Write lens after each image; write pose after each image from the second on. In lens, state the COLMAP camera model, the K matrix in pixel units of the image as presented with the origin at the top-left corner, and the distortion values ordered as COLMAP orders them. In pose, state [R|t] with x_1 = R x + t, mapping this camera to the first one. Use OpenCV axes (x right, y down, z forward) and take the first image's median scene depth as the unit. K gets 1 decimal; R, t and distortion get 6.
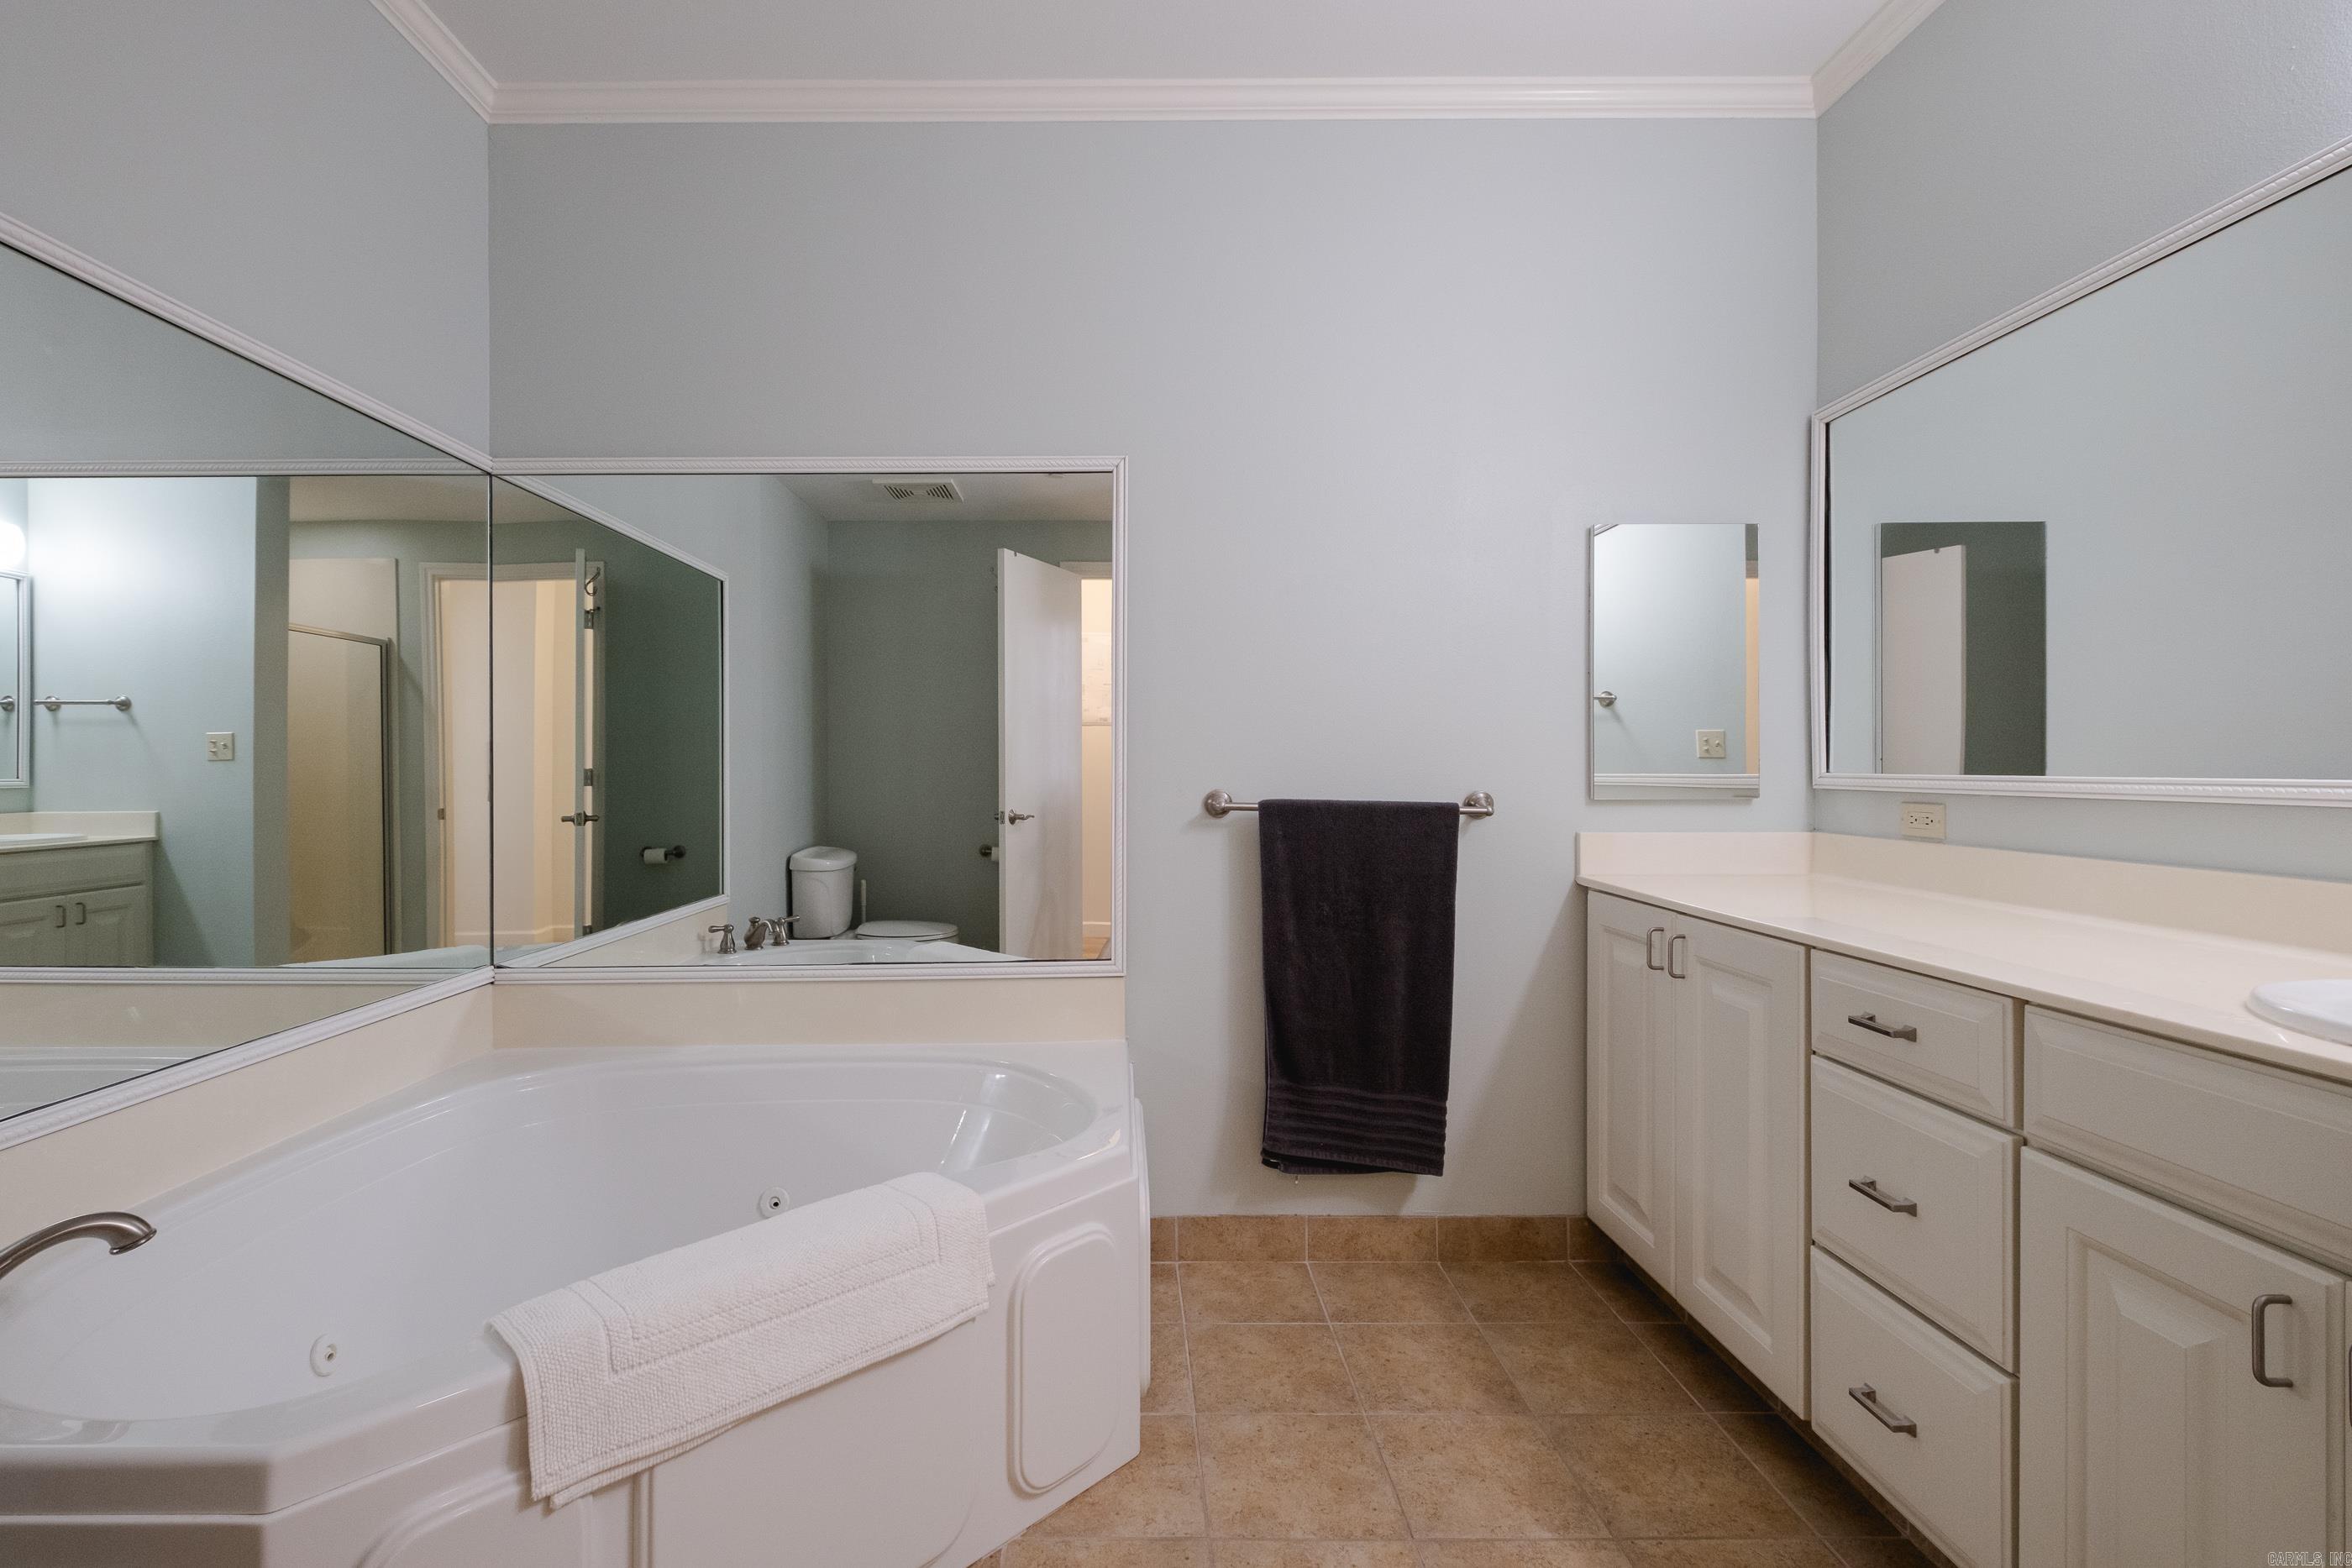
lens RADIAL K [[1033.4, 0, 1165.0], [0, 1033.4, 778.4], [0, 0, 1]] dist [0.007012, -0.005402]
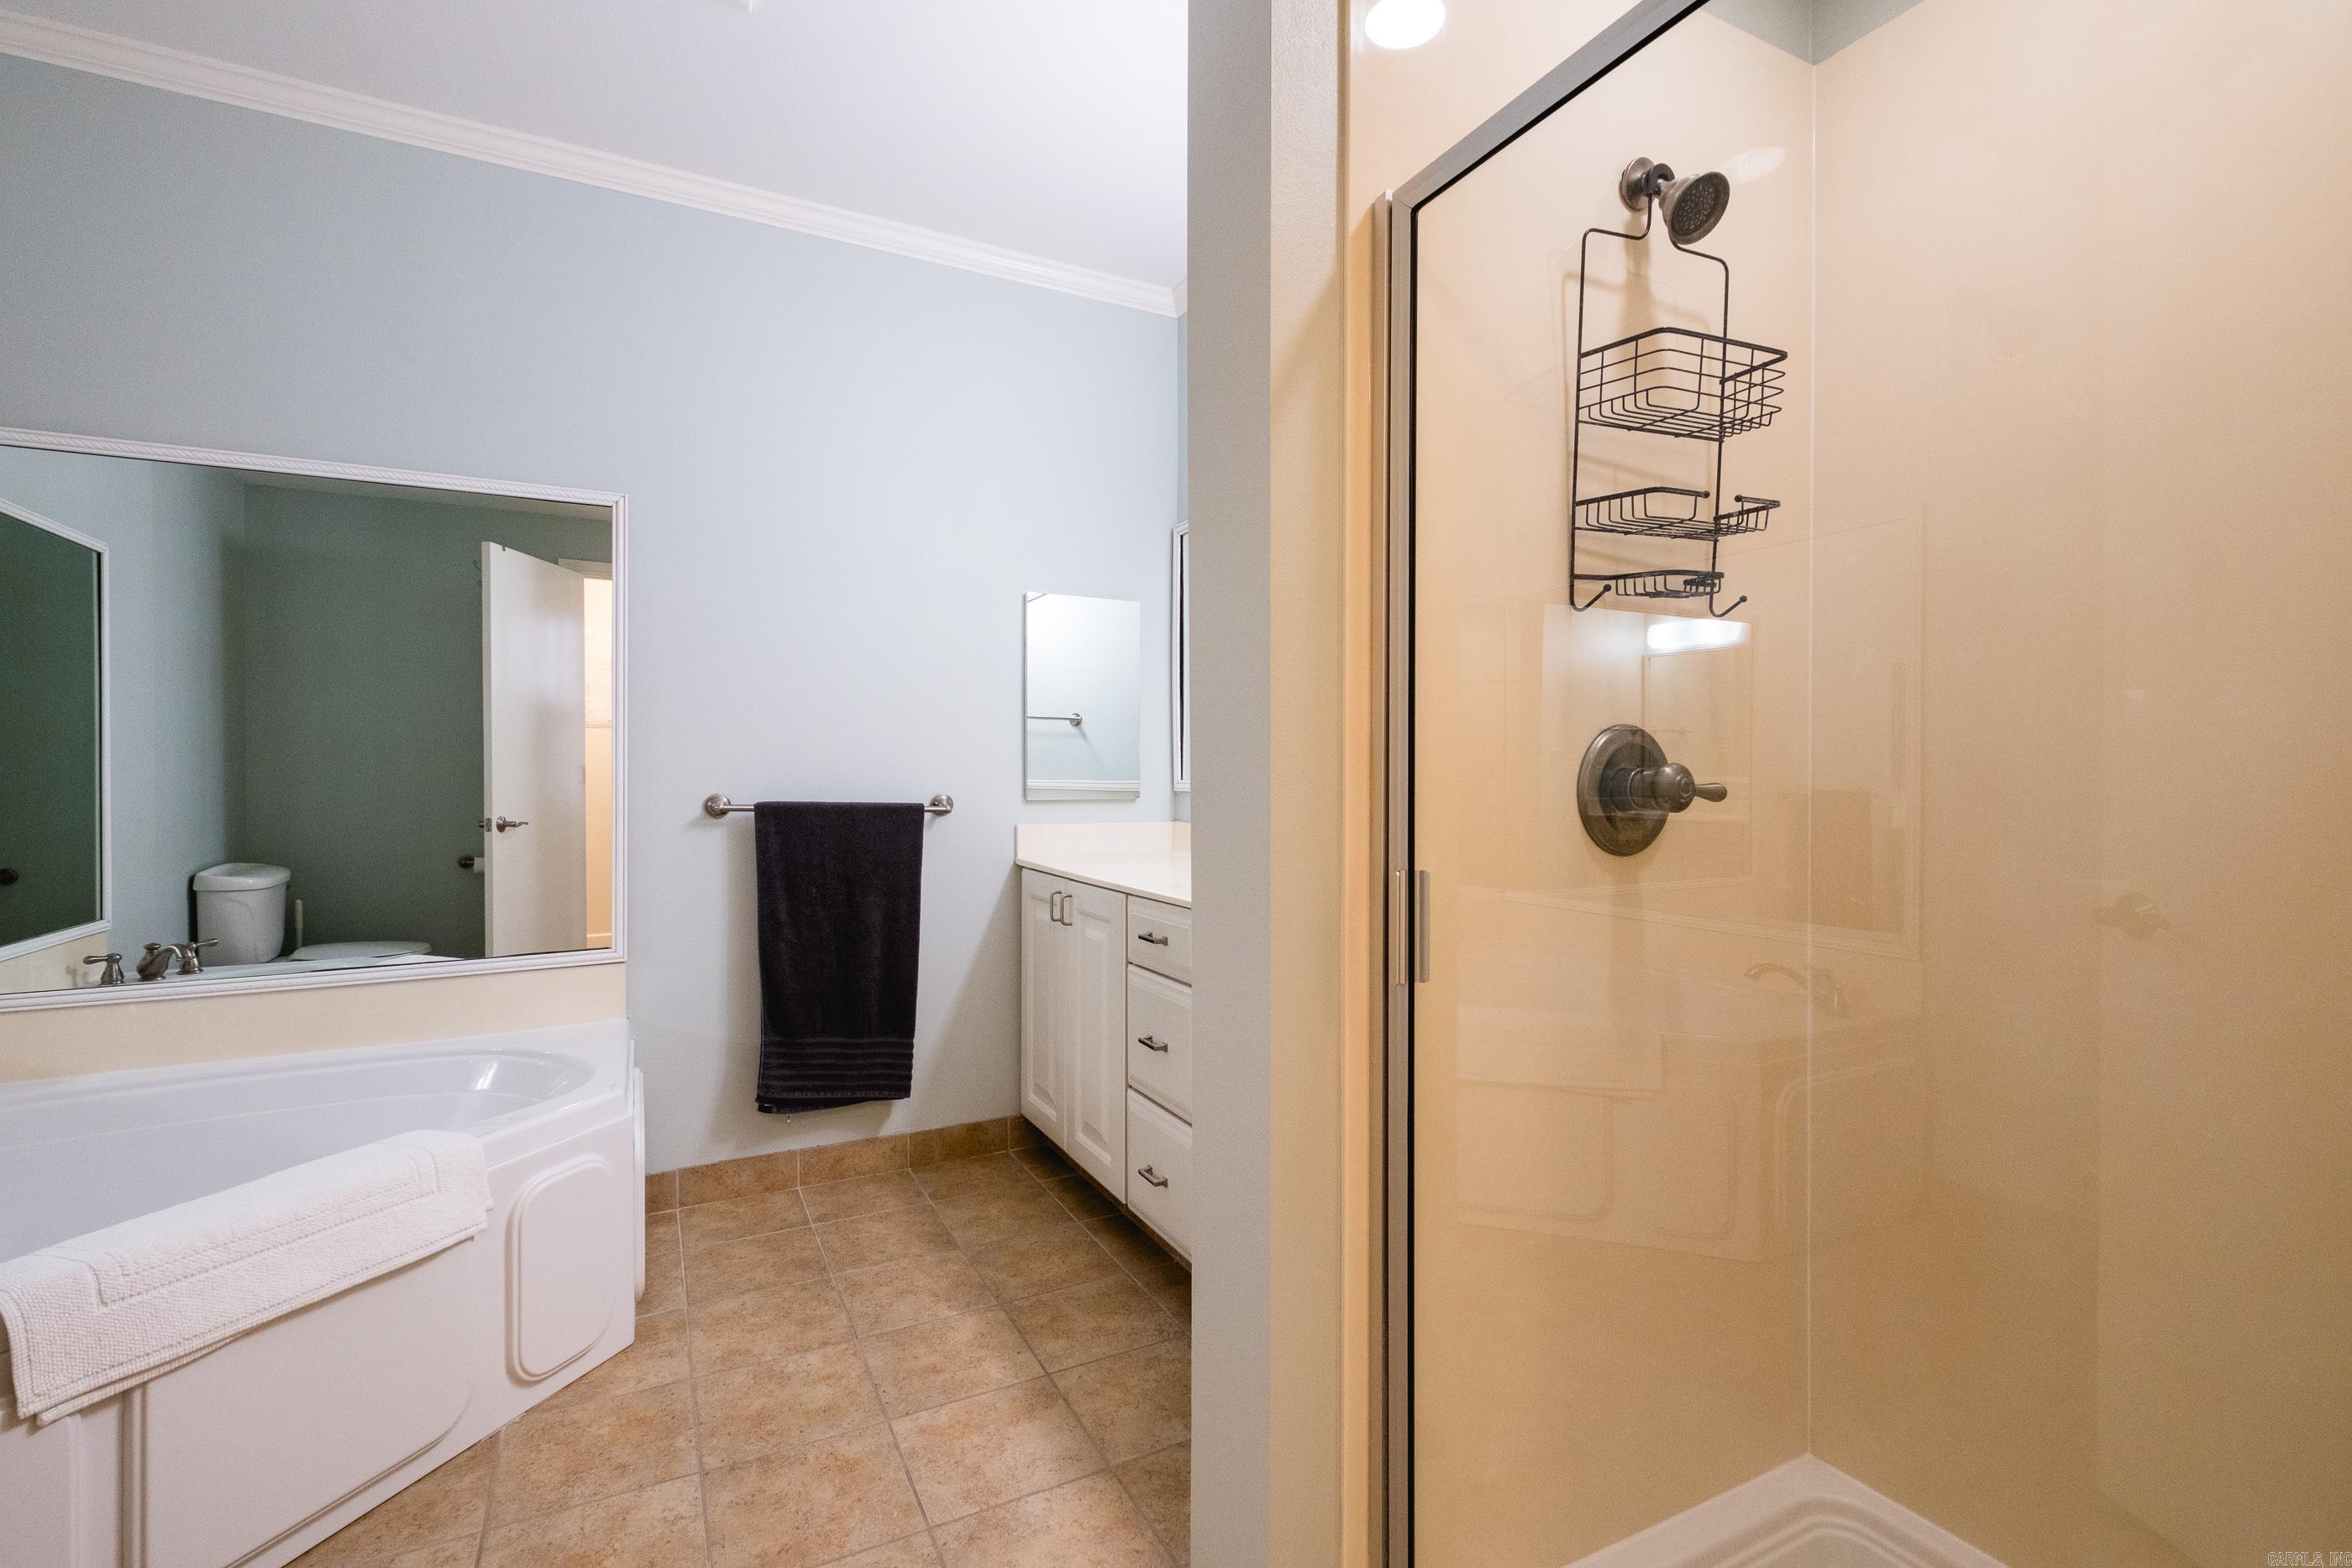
lens RADIAL K [[1033.4, 0, 1186.4], [0, 1033.4, 786.8], [0, 0, 1]] dist [0.007012, -0.005402]
pose [[0.903819, -0.001710, 0.427912, 0.035793], [0.000386, 0.999995, 0.003179, -0.000345], [-0.427915, -0.002708, 0.903815, -0.315677]]
